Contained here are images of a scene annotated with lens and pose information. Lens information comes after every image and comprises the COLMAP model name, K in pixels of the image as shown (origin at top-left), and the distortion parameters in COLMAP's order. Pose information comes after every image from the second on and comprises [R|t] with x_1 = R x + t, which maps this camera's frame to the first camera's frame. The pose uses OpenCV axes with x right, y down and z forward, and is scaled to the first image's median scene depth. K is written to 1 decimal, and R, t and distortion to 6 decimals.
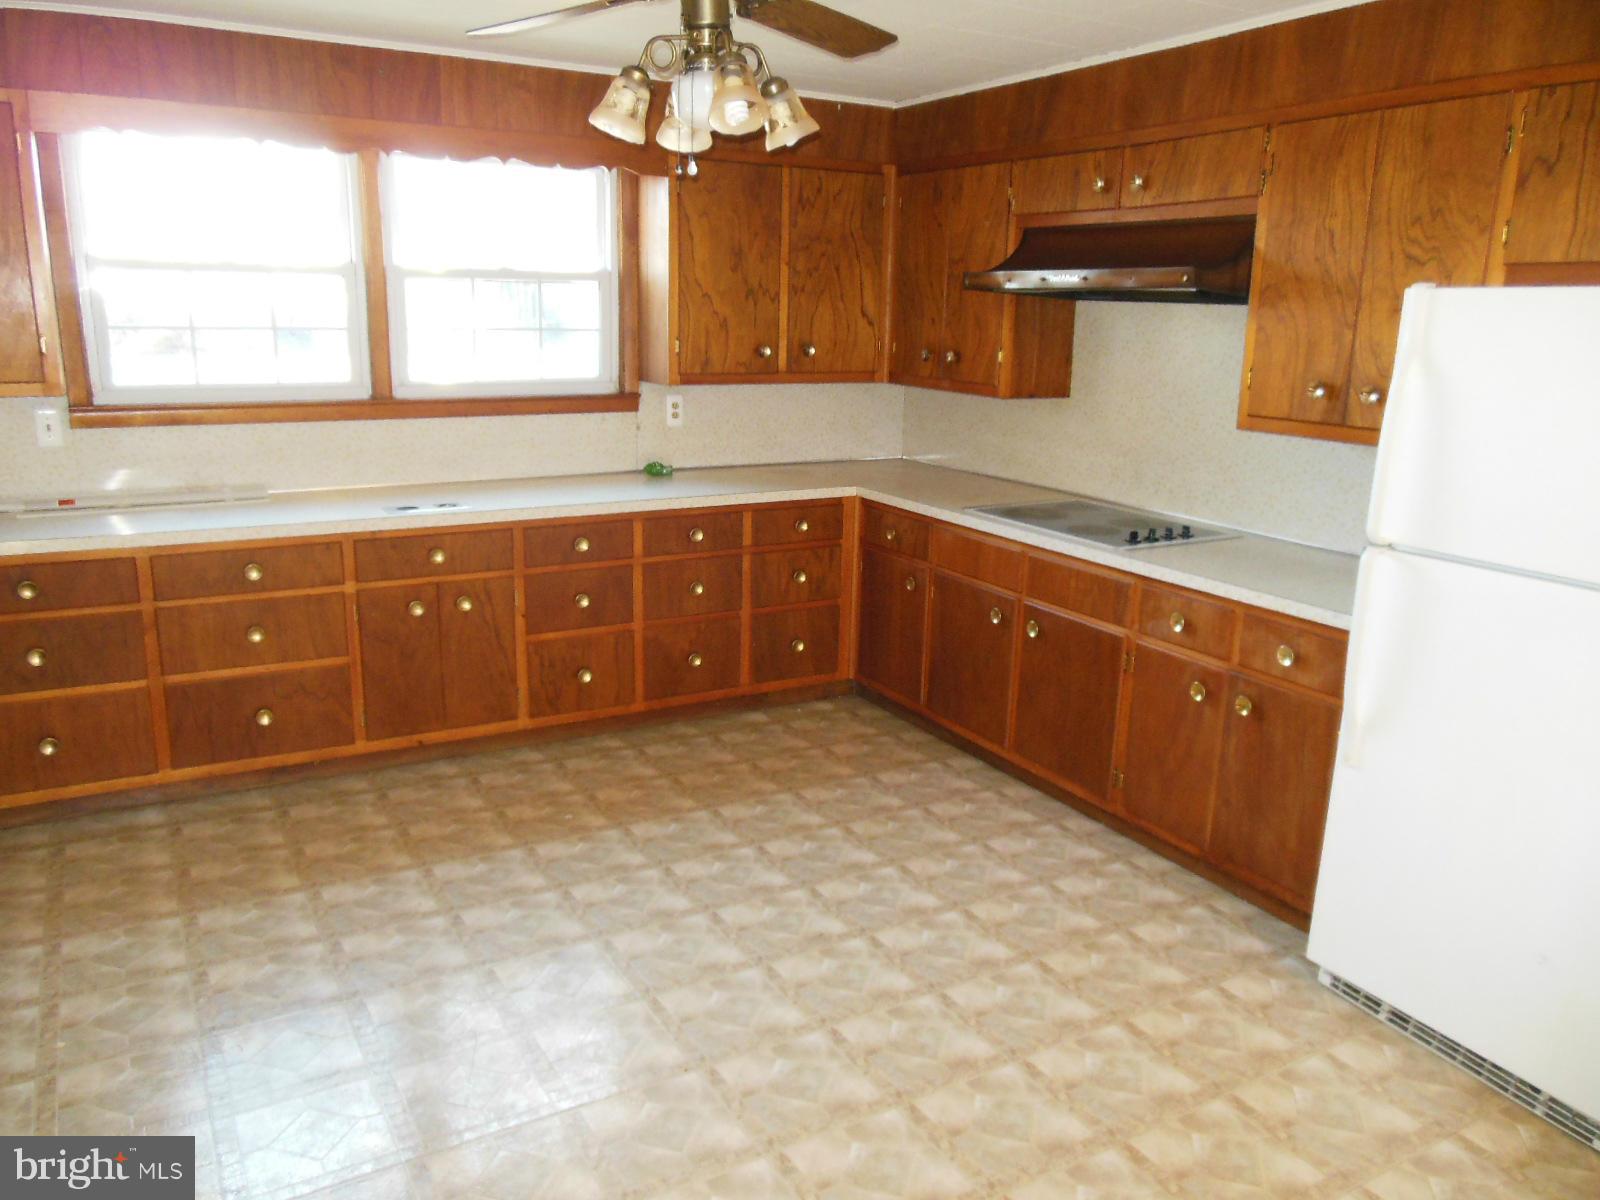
lens RADIAL K [[1195.5, 0, 798.0], [0, 1195.5, 596.4], [0, 0, 1]] dist [-0.077344, 0.093170]
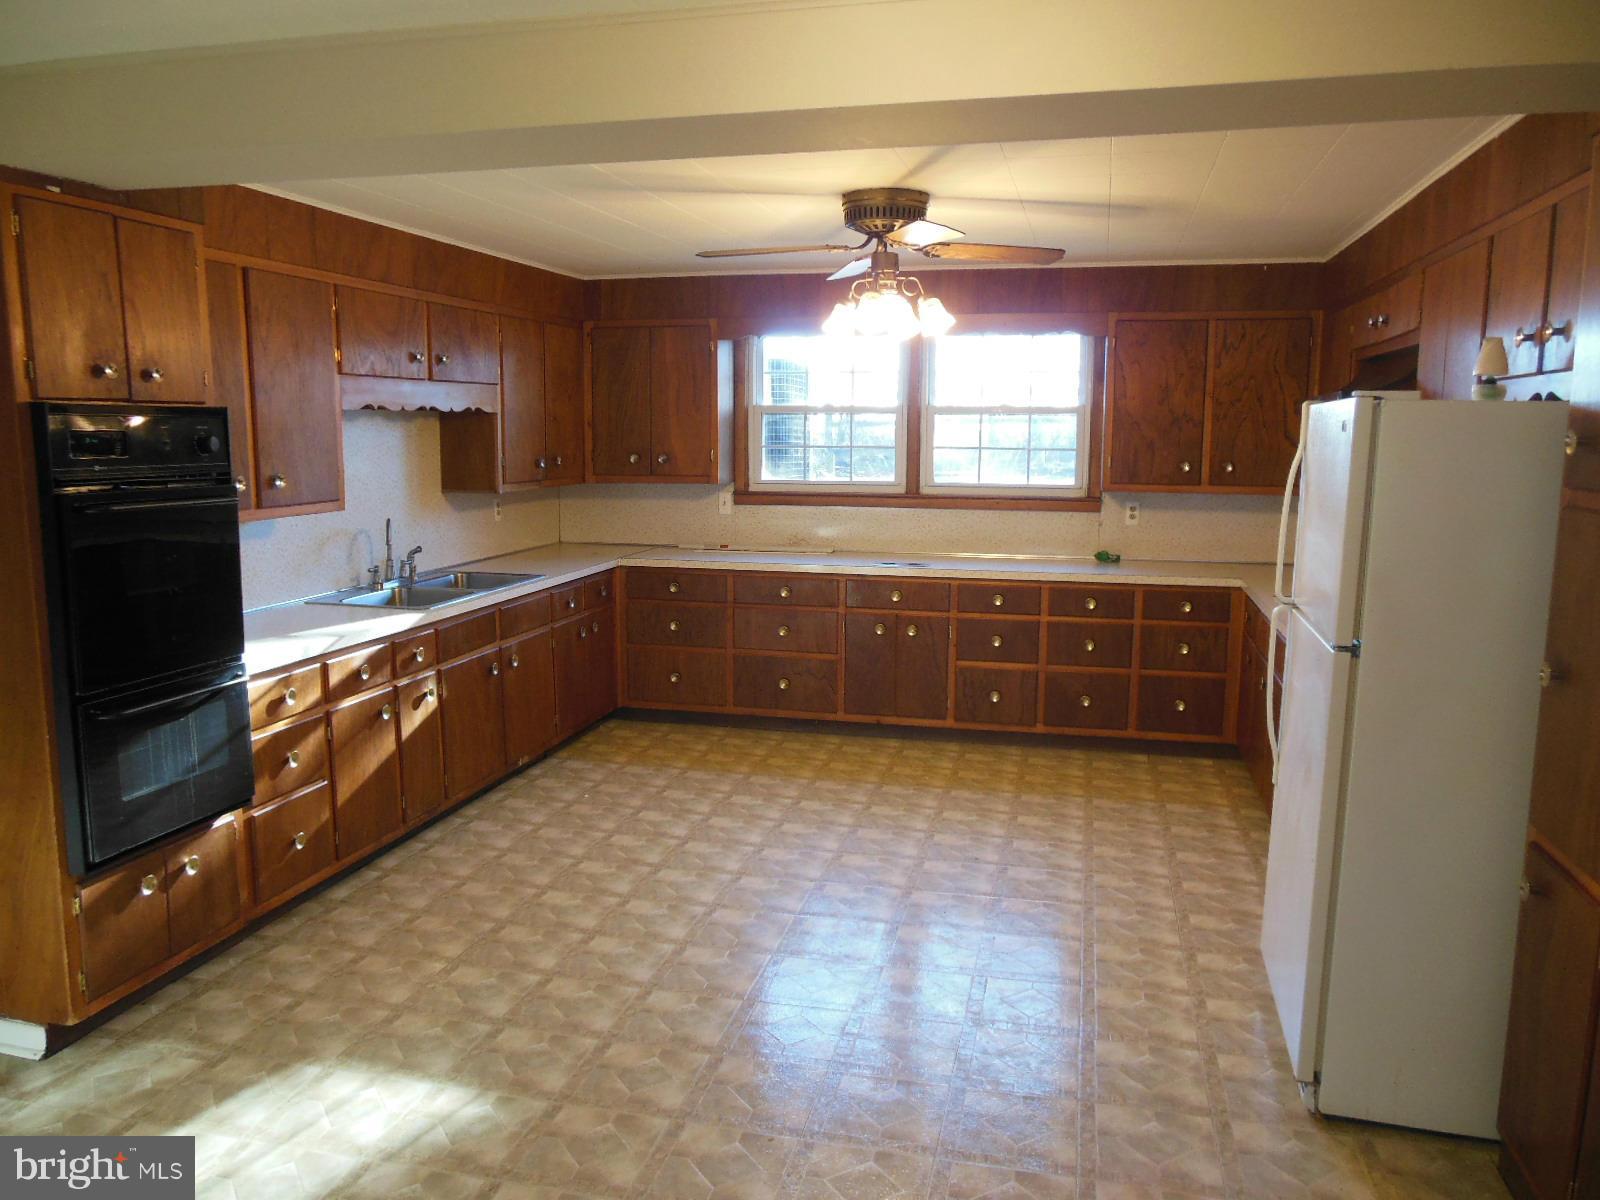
lens RADIAL K [[1195.5, 0, 806.5], [0, 1195.5, 591.1], [0, 0, 1]] dist [-0.077344, 0.093170]
pose [[0.734444, 0.075700, -0.674435, 0.585833], [-0.149692, 0.987354, -0.052189, 0.051339], [0.661955, 0.139287, 0.736488, -0.173457]]
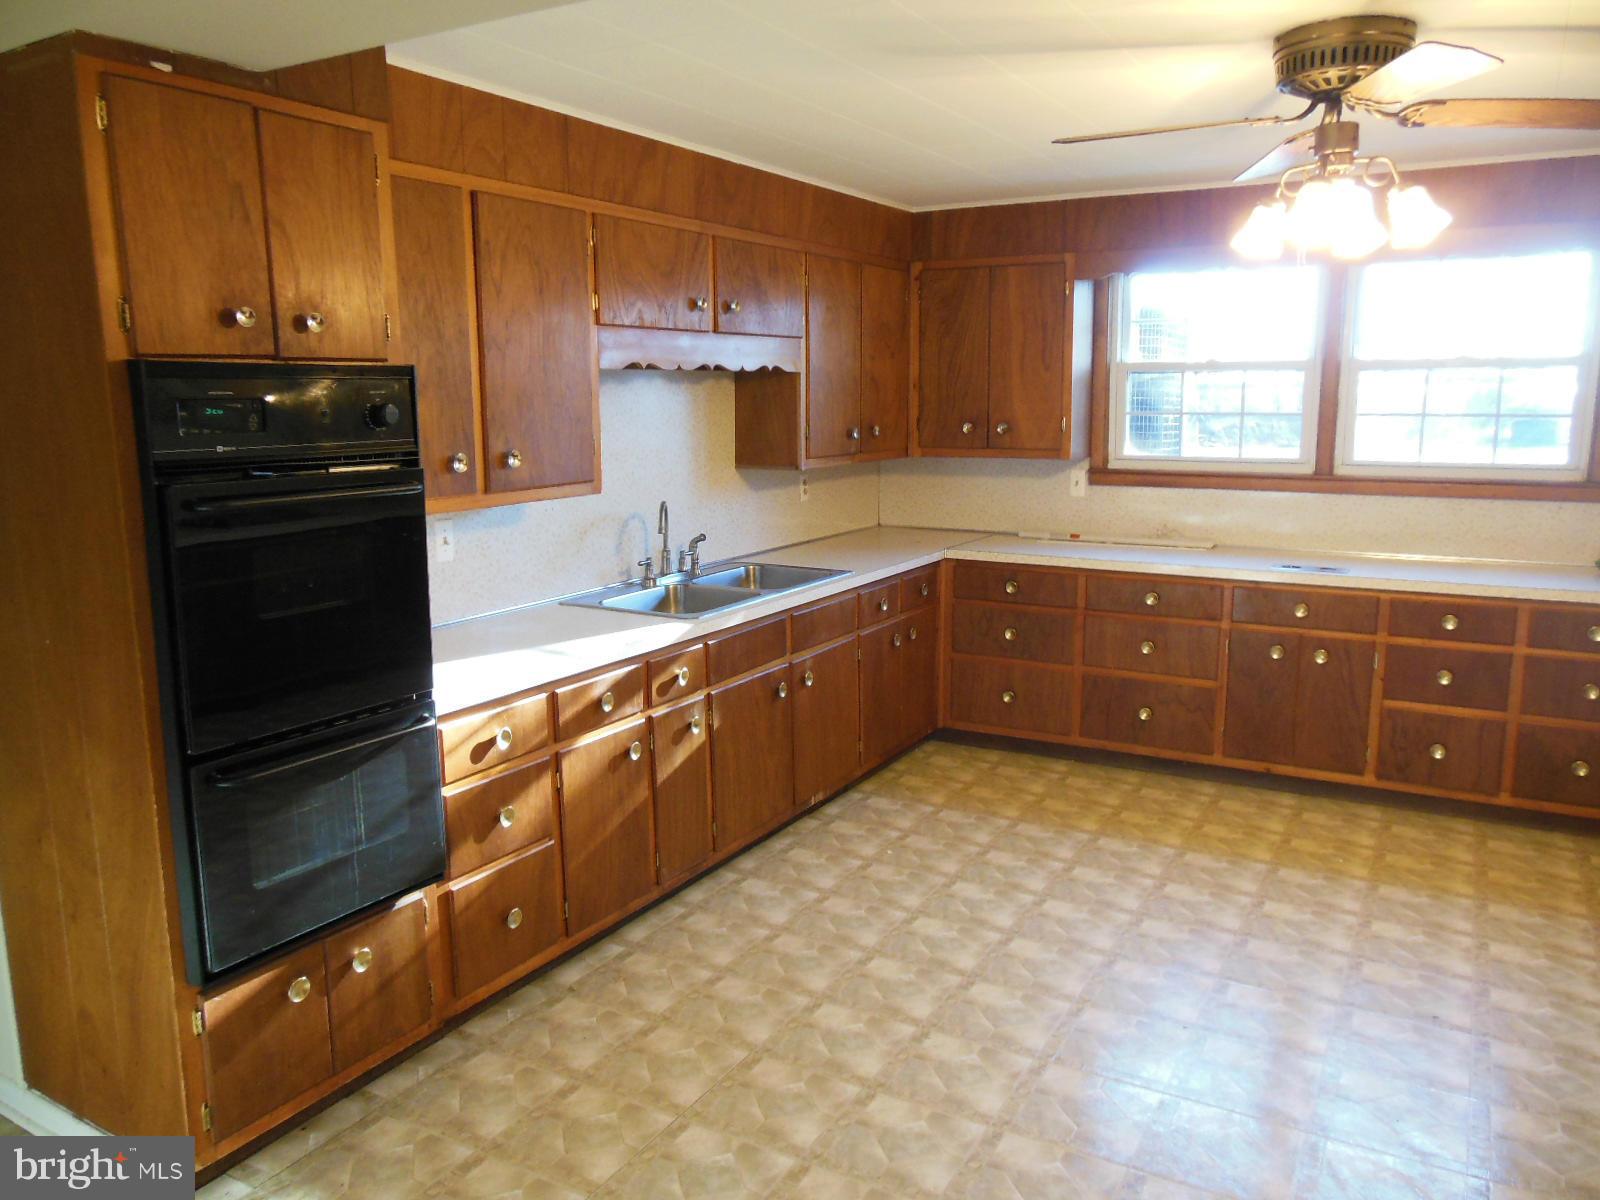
lens RADIAL K [[1195.5, 0, 803.6], [0, 1195.5, 599.1], [0, 0, 1]] dist [-0.077344, 0.093170]
pose [[0.511743, 0.123743, -0.850180, 0.387460], [-0.185990, 0.982063, 0.030987, 0.008363], [0.838765, 0.142268, 0.525579, -0.001358]]
